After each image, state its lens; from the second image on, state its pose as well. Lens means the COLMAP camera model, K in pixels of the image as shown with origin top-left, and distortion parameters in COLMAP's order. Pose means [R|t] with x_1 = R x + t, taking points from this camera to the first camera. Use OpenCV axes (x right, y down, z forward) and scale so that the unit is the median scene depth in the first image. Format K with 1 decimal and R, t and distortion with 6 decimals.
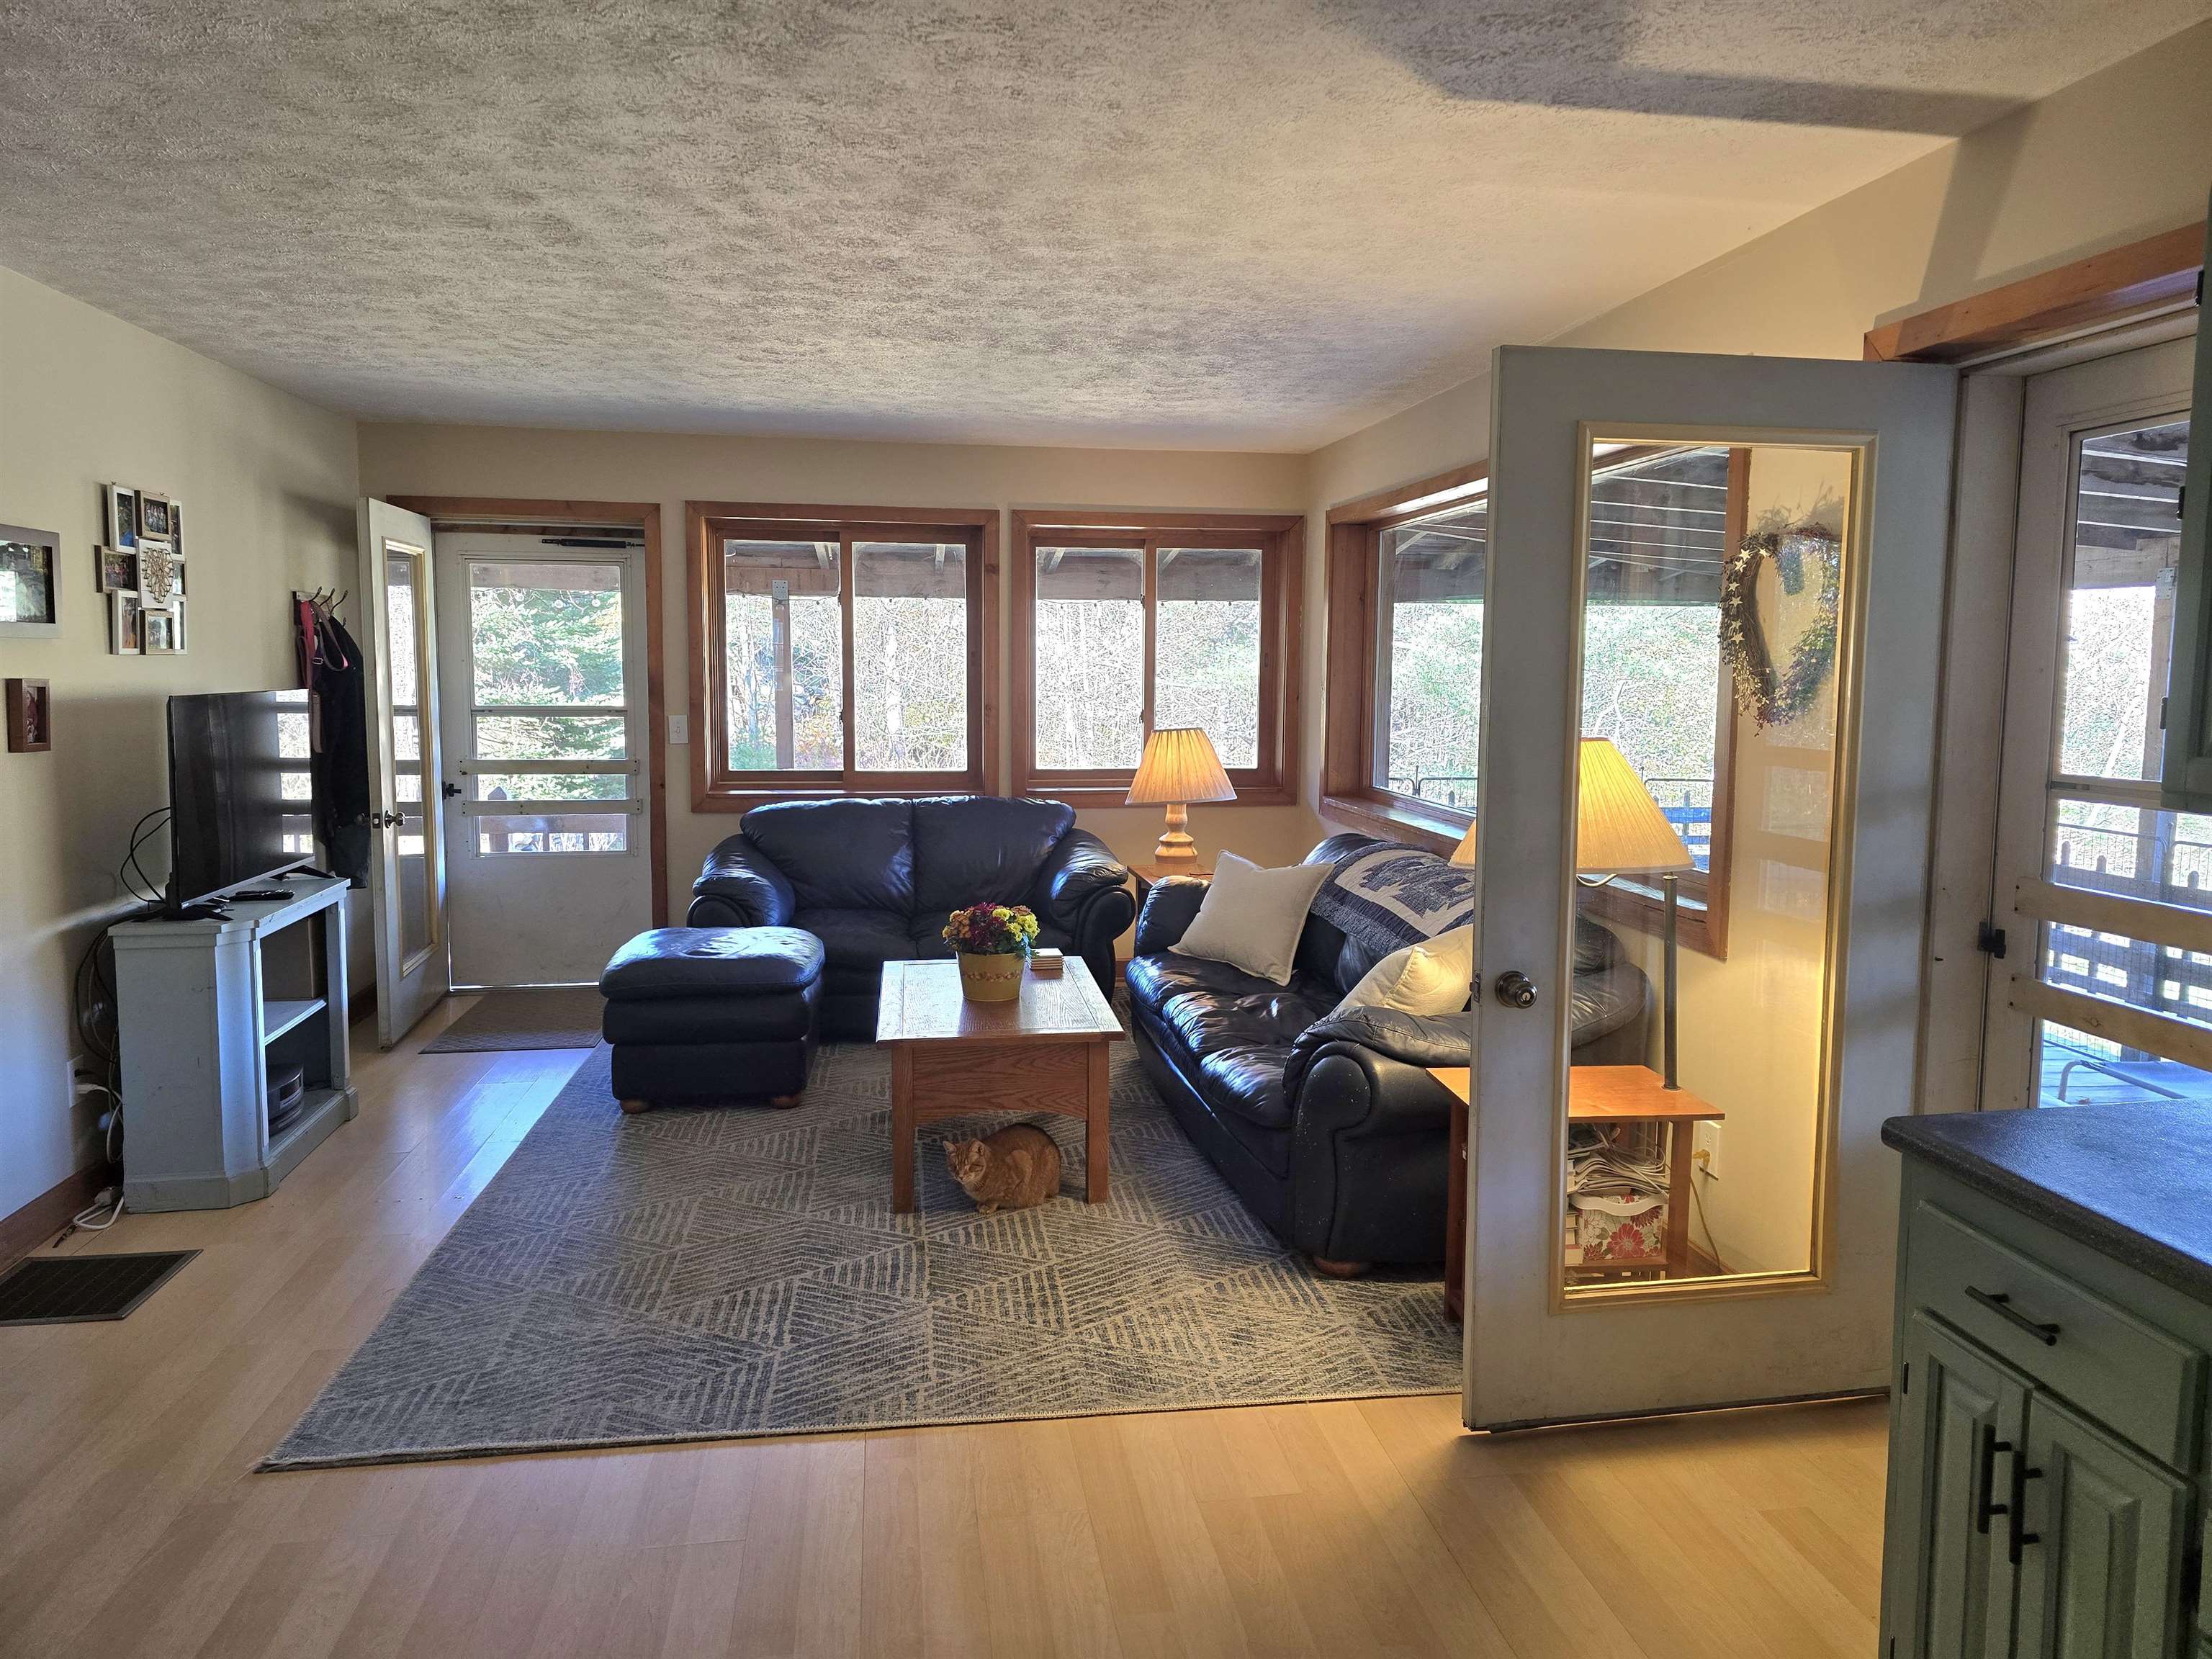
lens RADIAL K [[1470.0, 0, 1125.5], [0, 1470.0, 826.5], [0, 0, 1]] dist [0.079554, -0.067463]
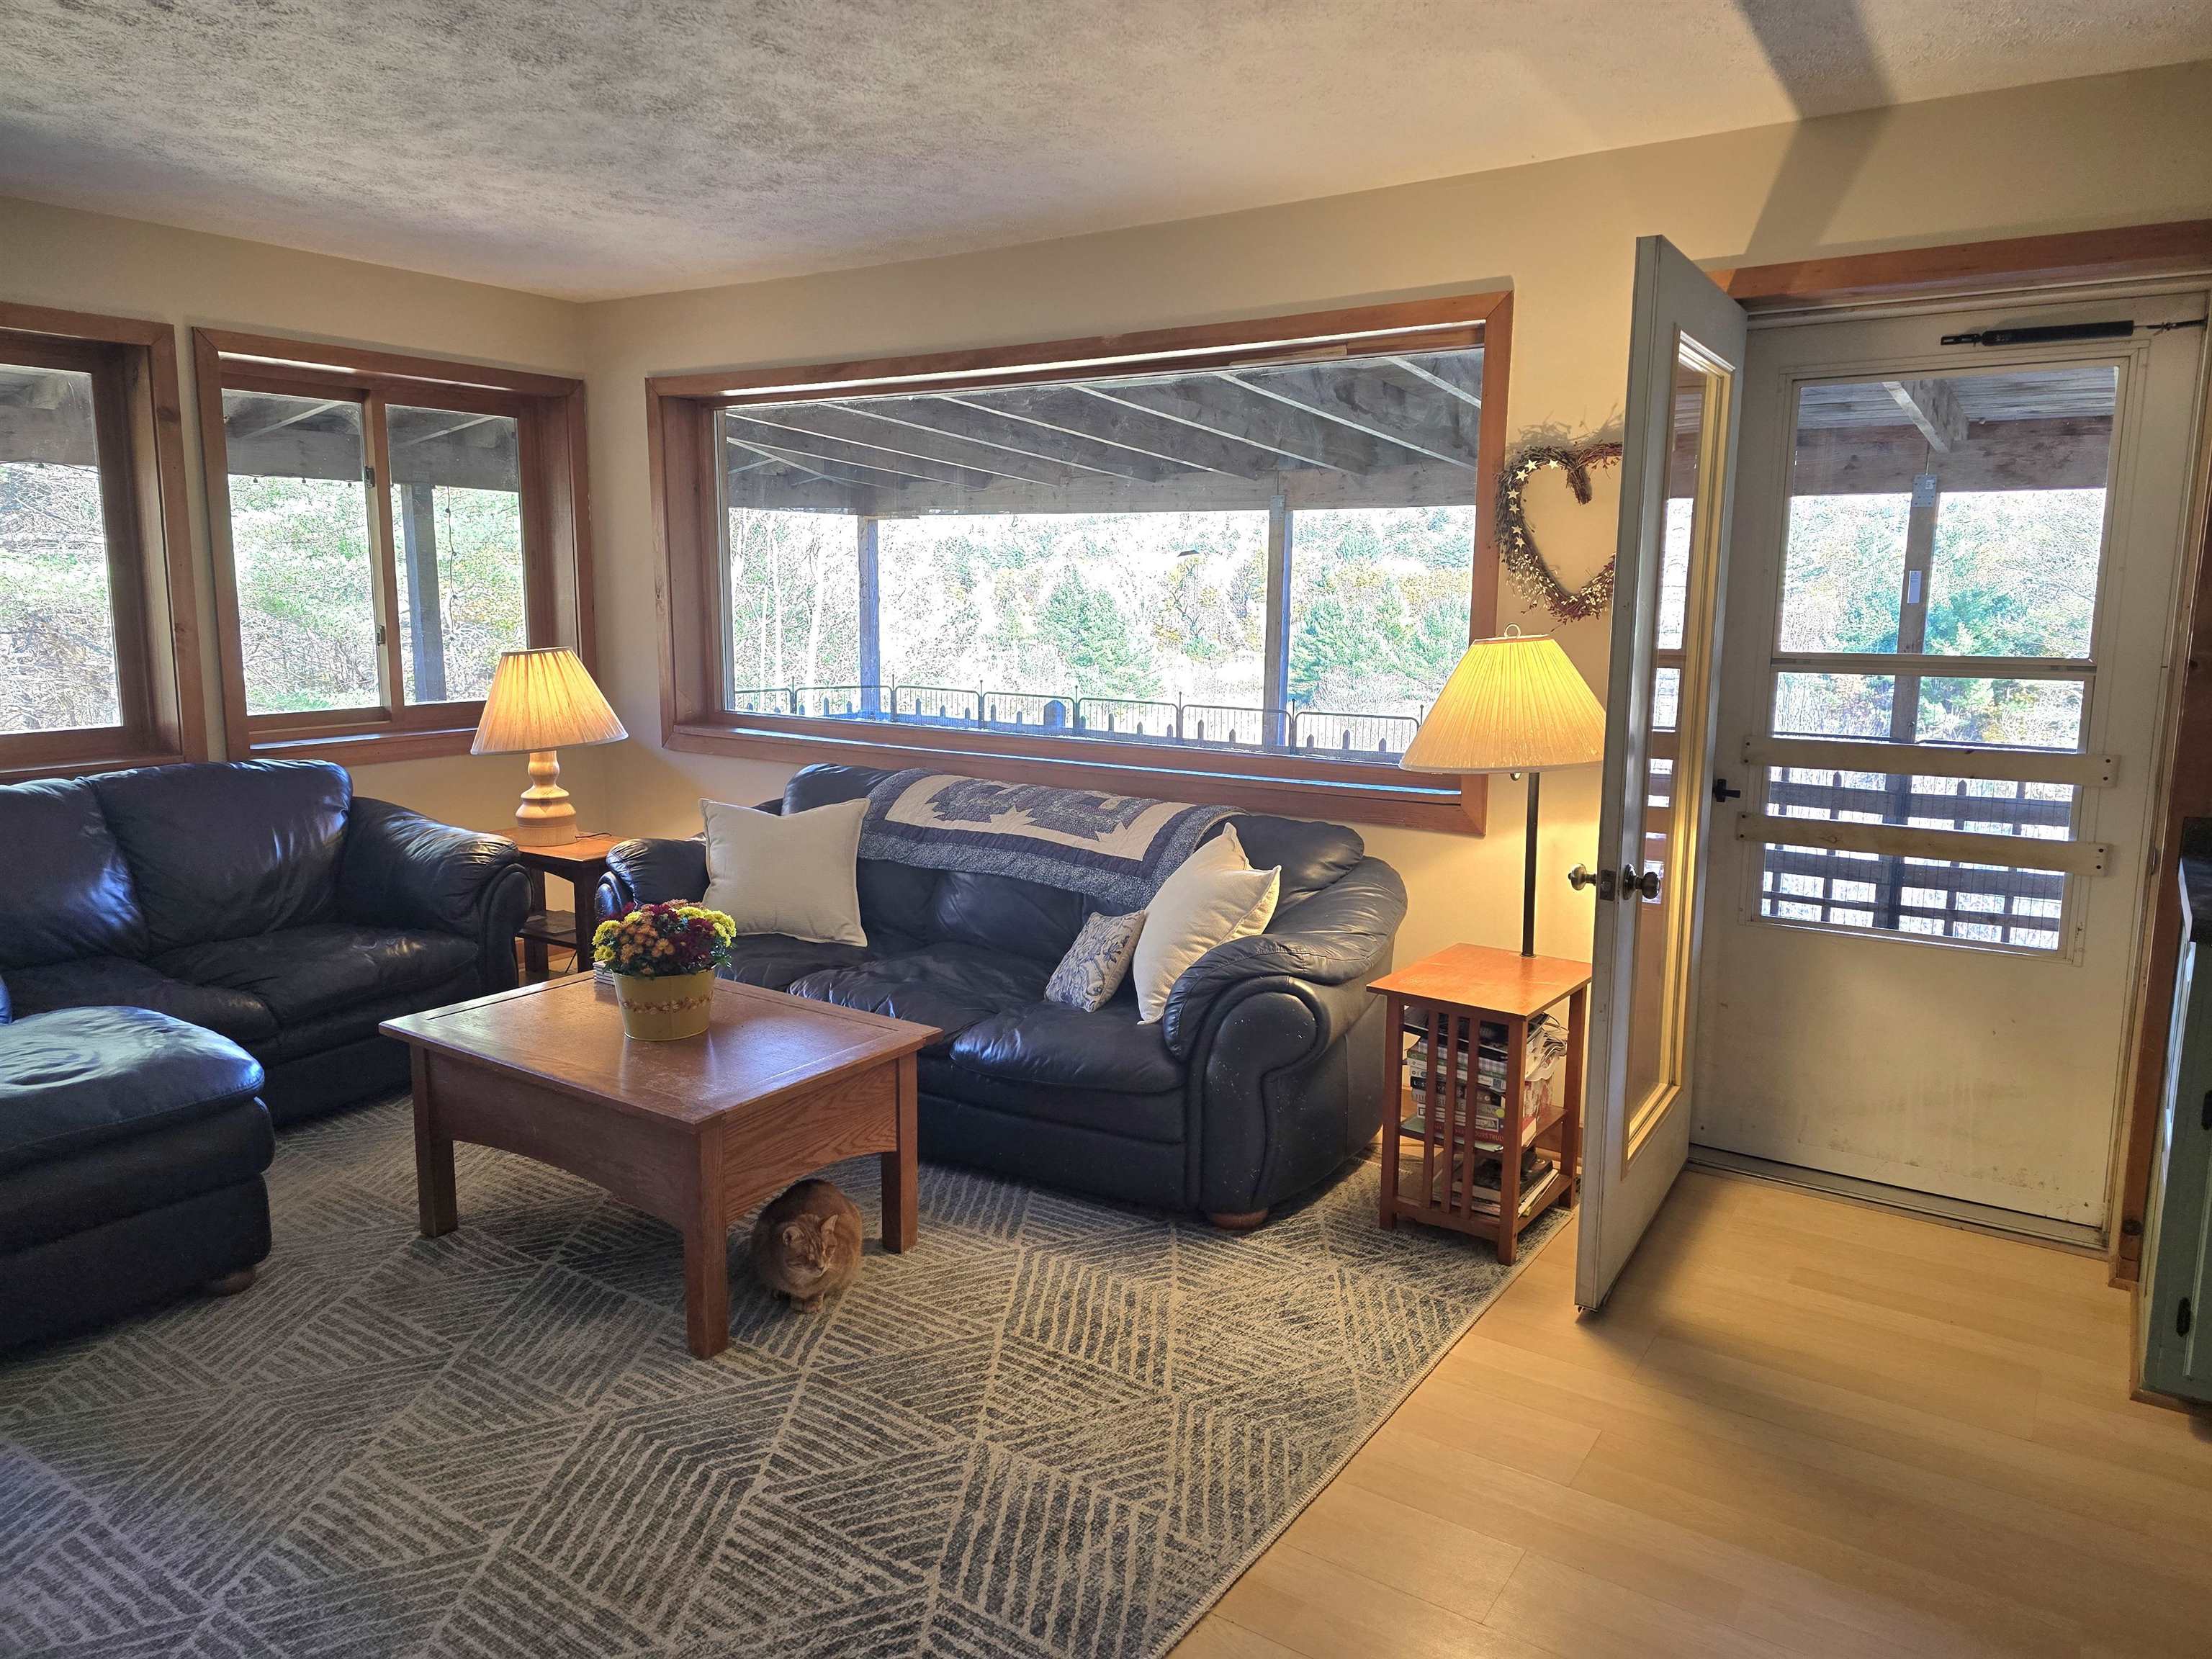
lens RADIAL K [[1471.0, 0, 1091.0], [0, 1471.0, 818.1], [0, 0, 1]] dist [0.073364, -0.068323]
pose [[0.681994, -0.117724, 0.721820, -0.566666], [0.079326, 0.993044, 0.087010, -0.040498], [-0.727043, -0.002081, 0.686589, 0.437391]]
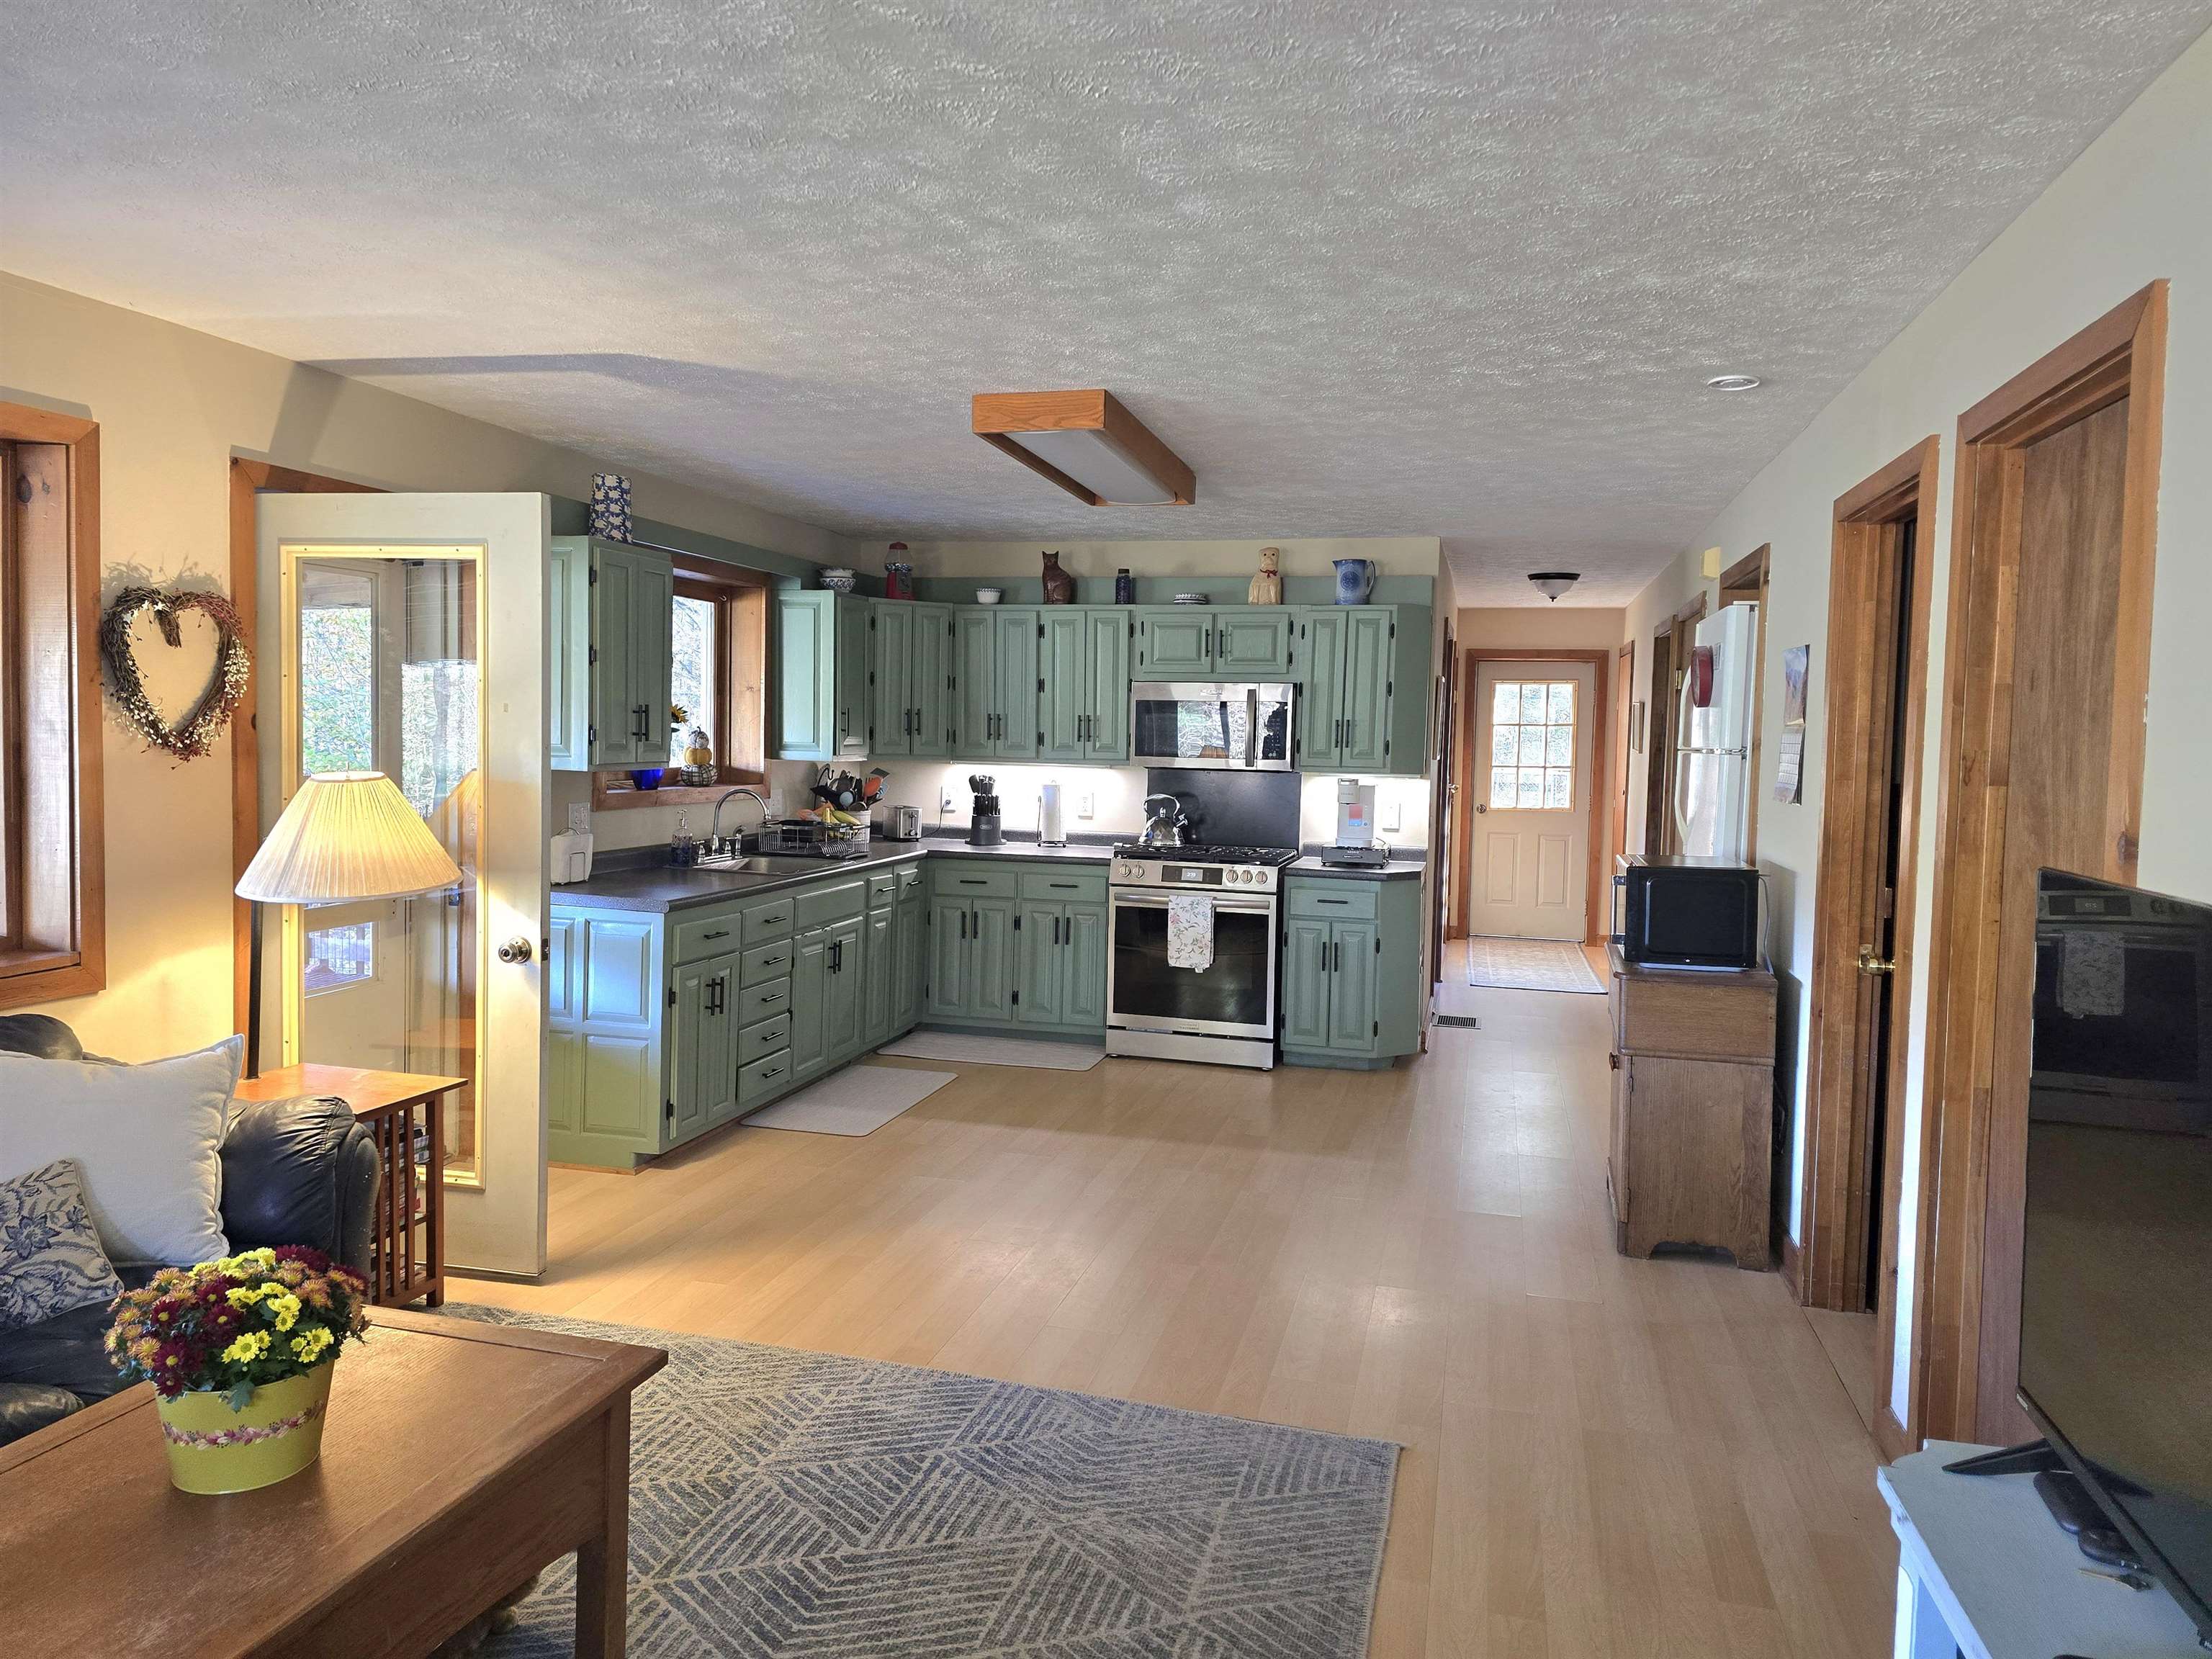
lens RADIAL K [[1470.0, 0, 1125.5], [0, 1470.0, 826.5], [0, 0, 1]] dist [0.079554, -0.067463]
pose [[-0.919364, -0.053695, 0.389727, -0.619597], [0.015202, 0.985053, 0.171580, -0.180956], [-0.393115, 0.163669, -0.904806, 1.573328]]
